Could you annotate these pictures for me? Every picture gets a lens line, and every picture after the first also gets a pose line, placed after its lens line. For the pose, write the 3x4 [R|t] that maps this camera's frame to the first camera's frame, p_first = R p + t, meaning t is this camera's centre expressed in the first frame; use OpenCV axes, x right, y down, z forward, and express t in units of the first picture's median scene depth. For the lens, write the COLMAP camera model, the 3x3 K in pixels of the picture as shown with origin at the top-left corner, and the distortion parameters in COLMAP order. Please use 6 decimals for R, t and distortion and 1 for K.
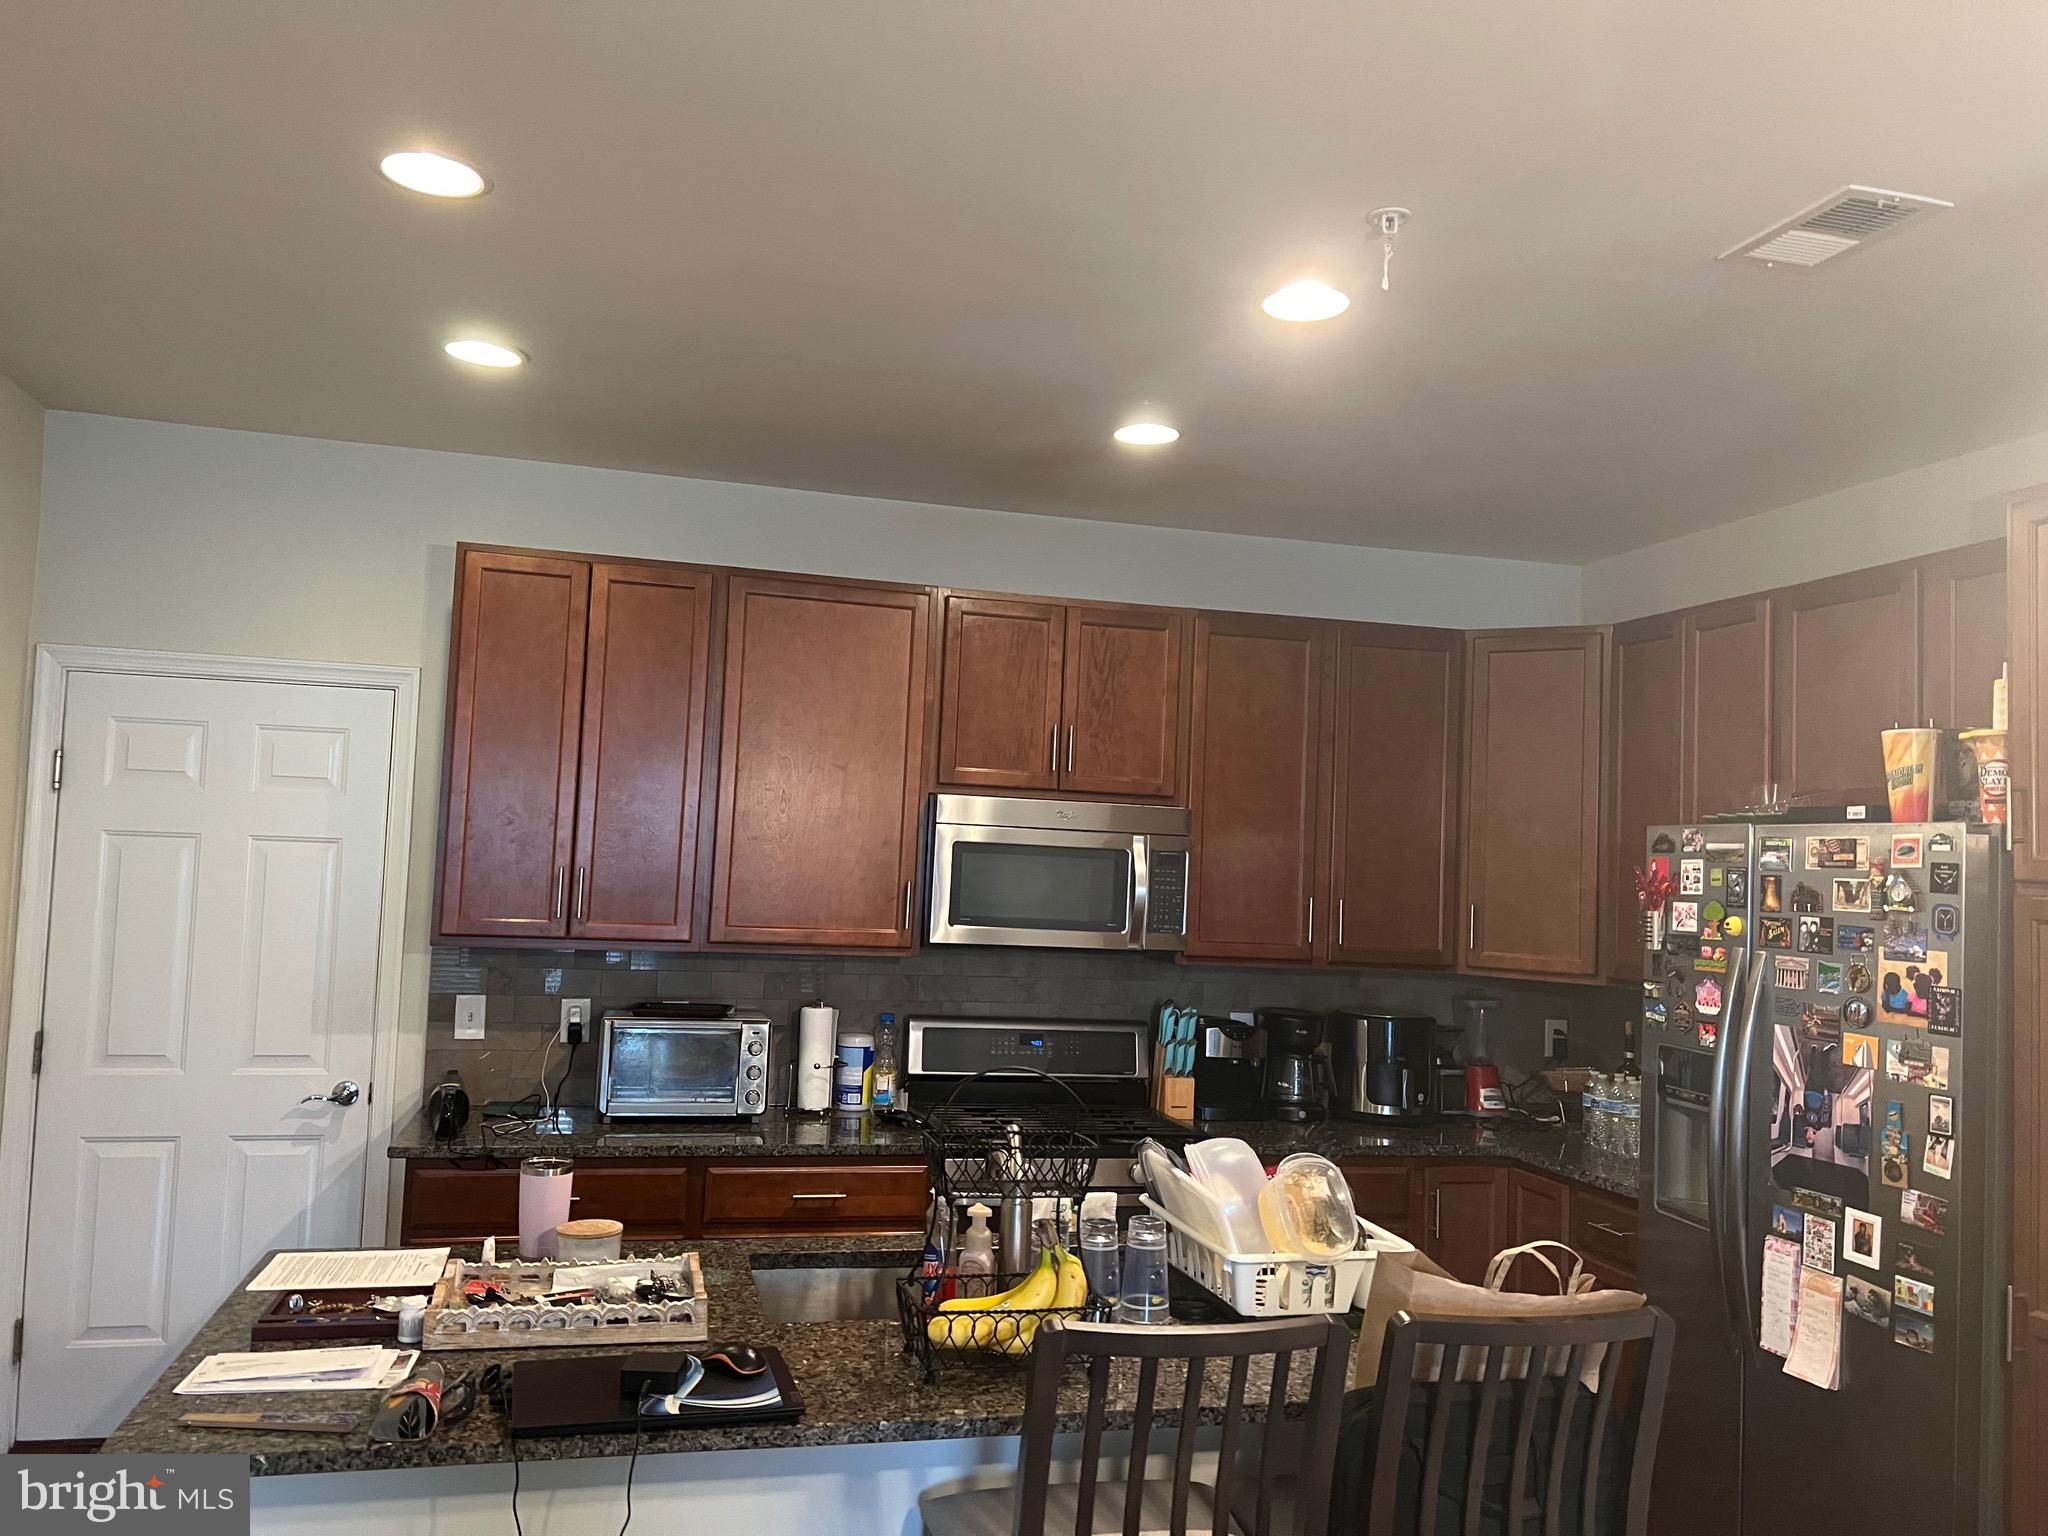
lens RADIAL K [[1550.2, 0, 1011.9], [0, 1550.2, 777.3], [0, 0, 1]] dist [0.054521, -0.033744]
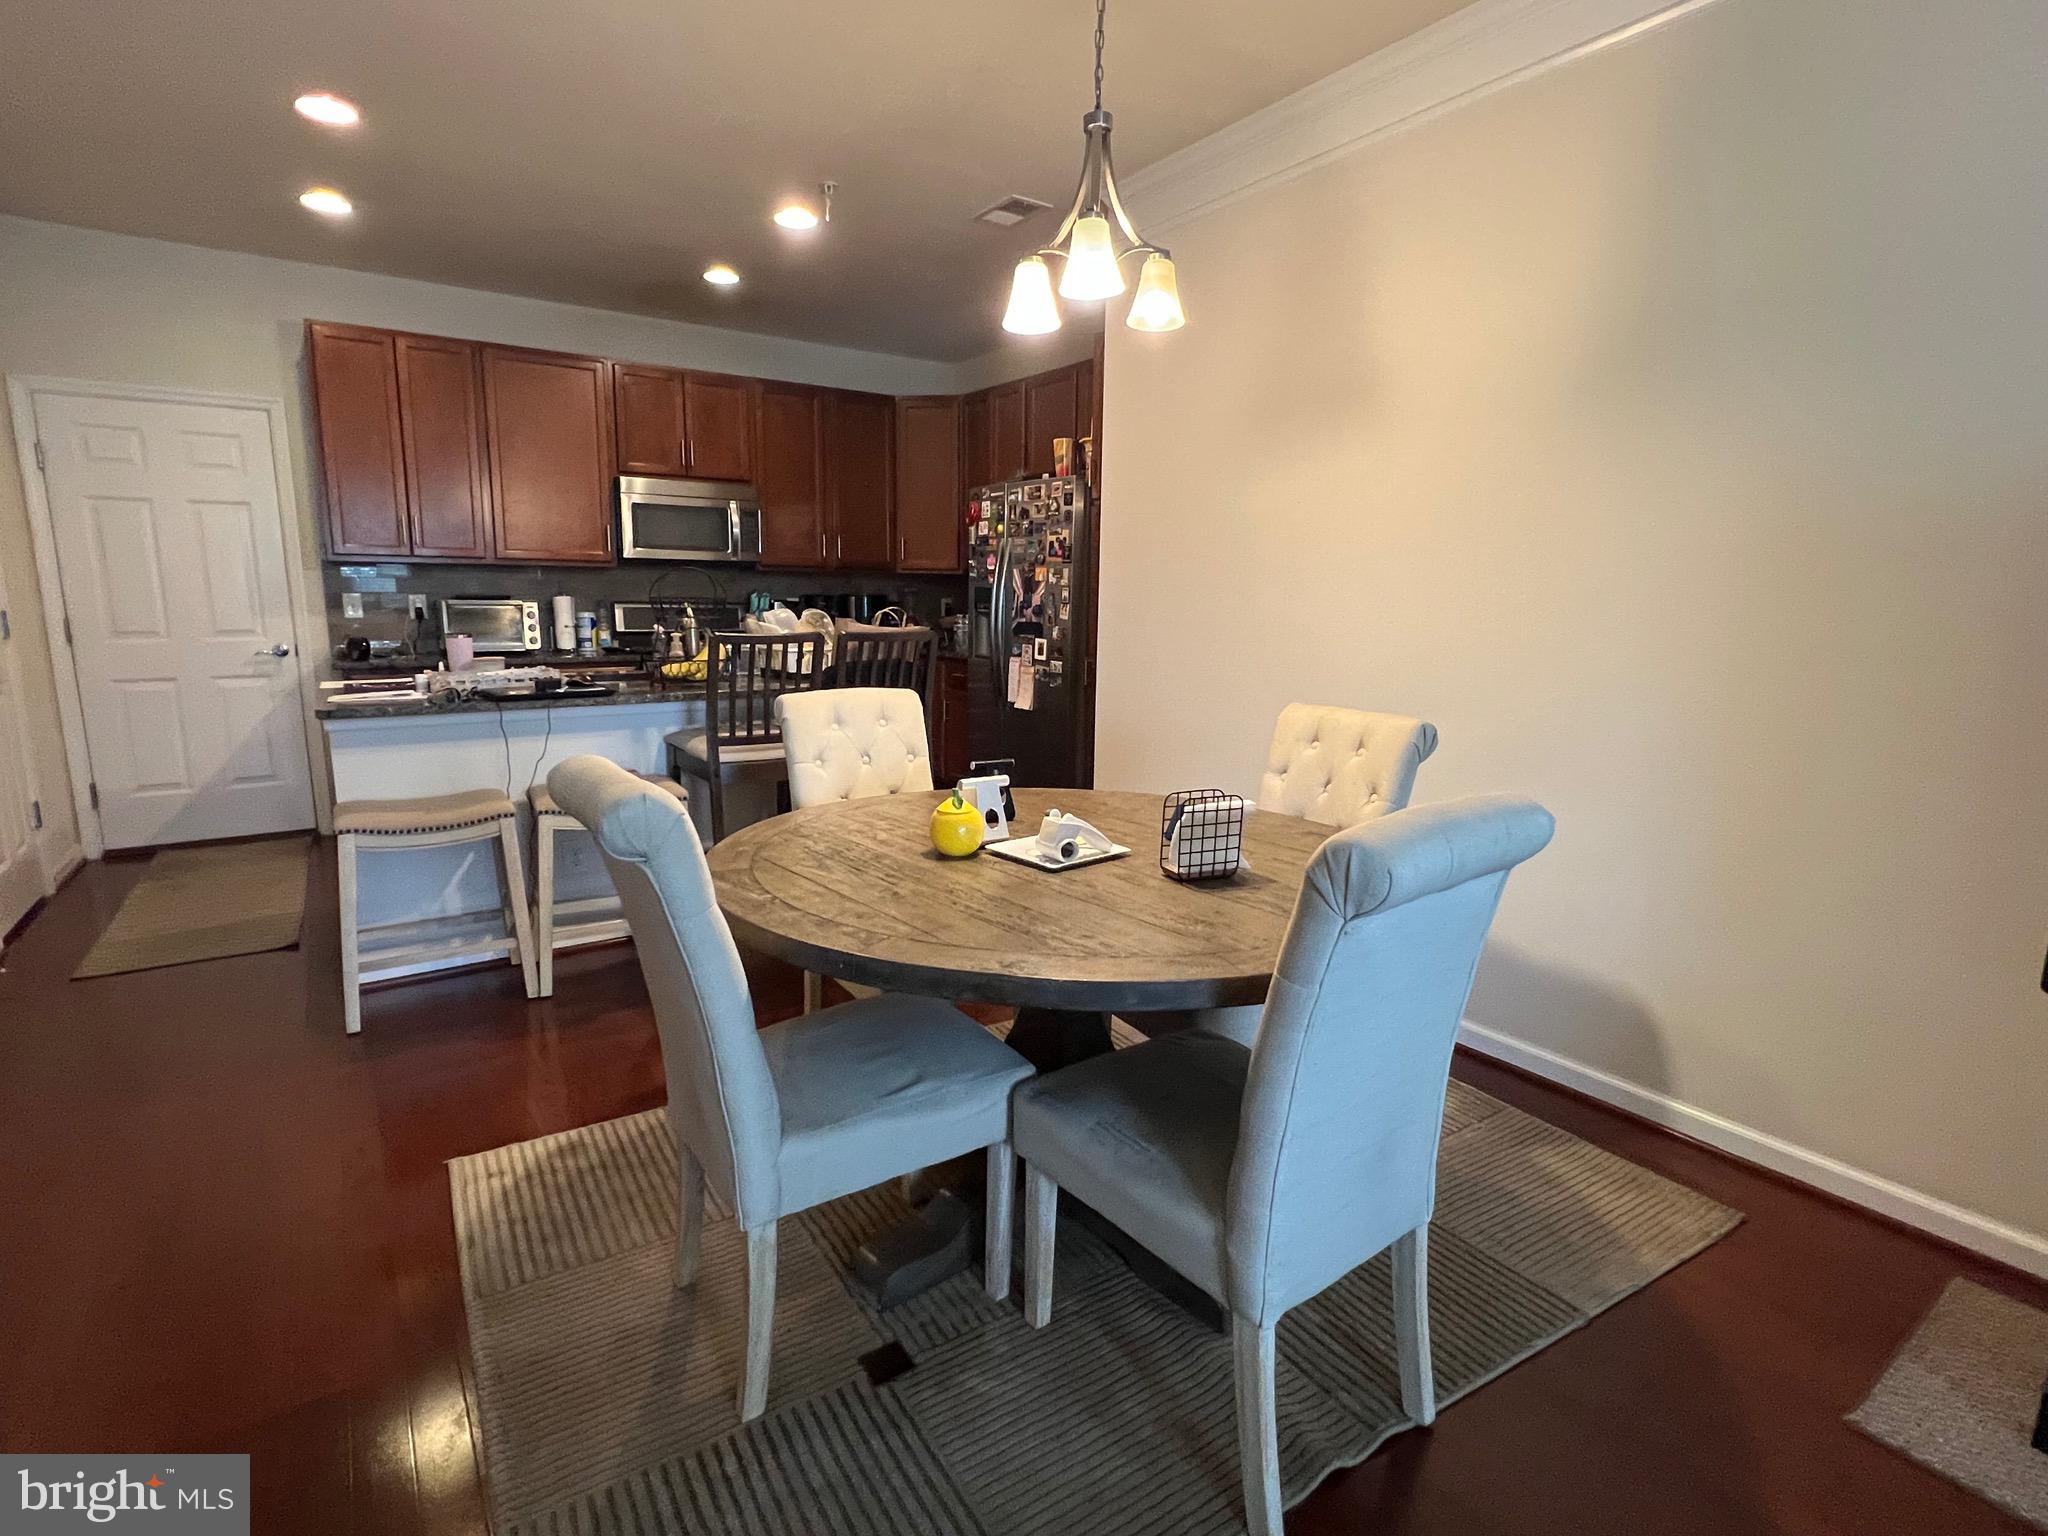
lens RADIAL K [[1002.4, 0, 1008.4], [0, 1002.4, 763.2], [0, 0, 1]] dist [0.000103, -0.000199]
pose [[0.939886, -0.089178, 0.329640, -0.046326], [0.008054, 0.970820, 0.239673, 0.075648], [-0.341394, -0.222610, 0.913178, -0.430223]]
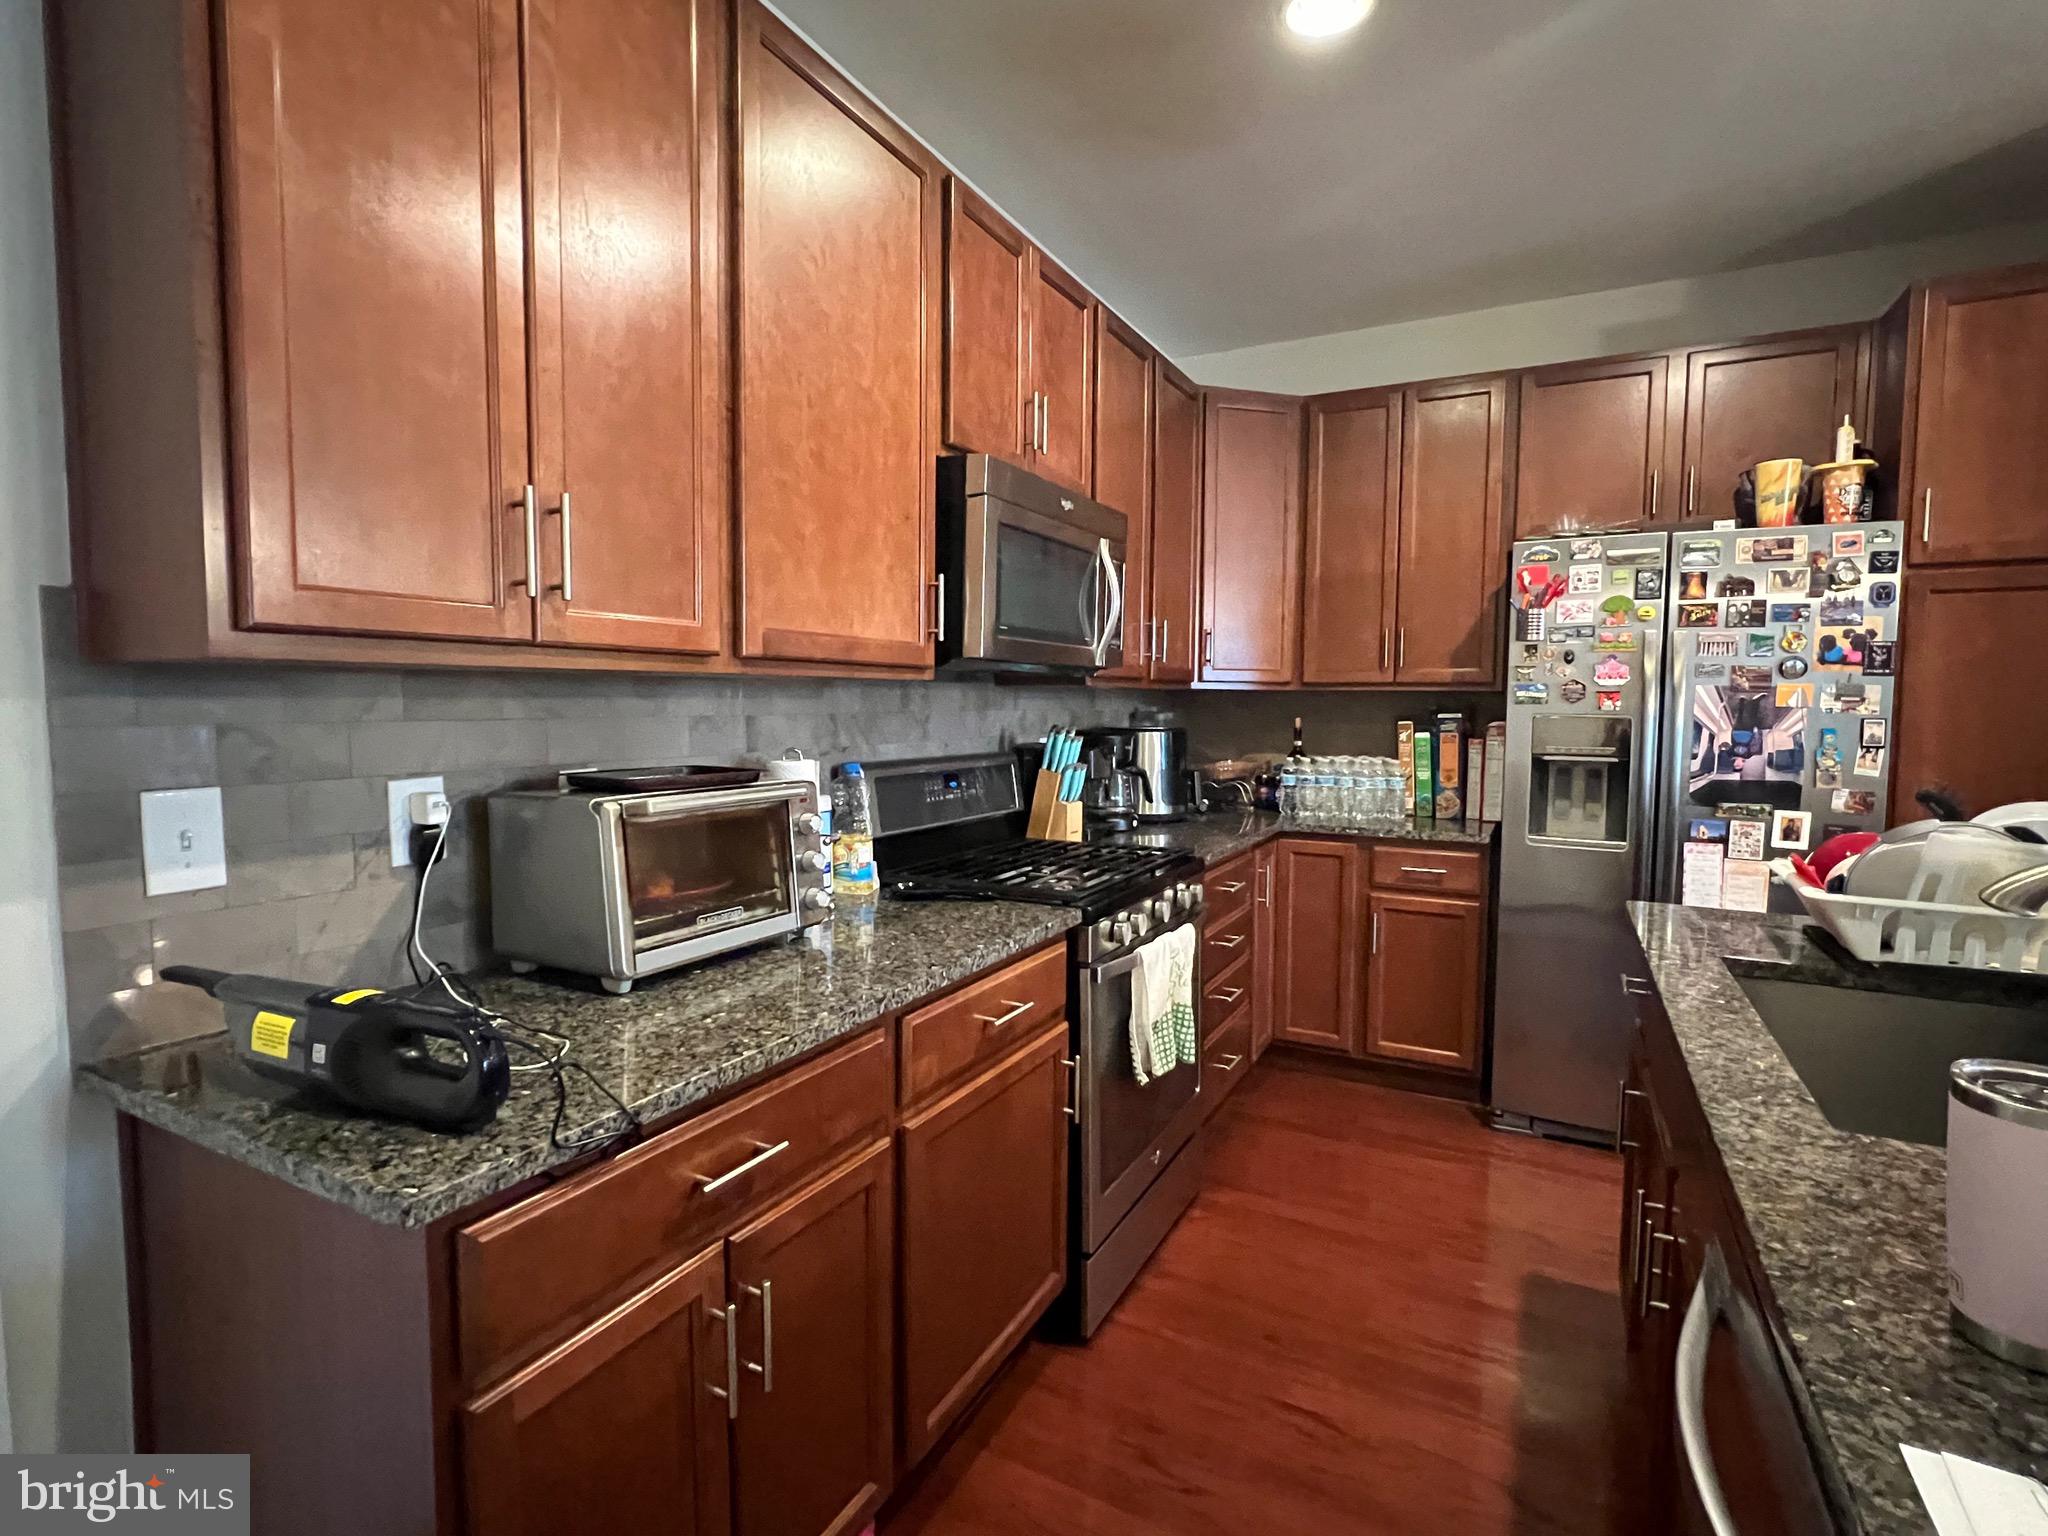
lens RADIAL K [[1002.4, 0, 1020.1], [0, 1002.4, 769.3], [0, 0, 1]] dist [0.000103, -0.000199]
pose [[0.677223, -0.092289, 0.729967, -0.491397], [-0.018370, 0.989672, 0.142165, 0.113087], [-0.735549, -0.109687, 0.668533, 0.811226]]
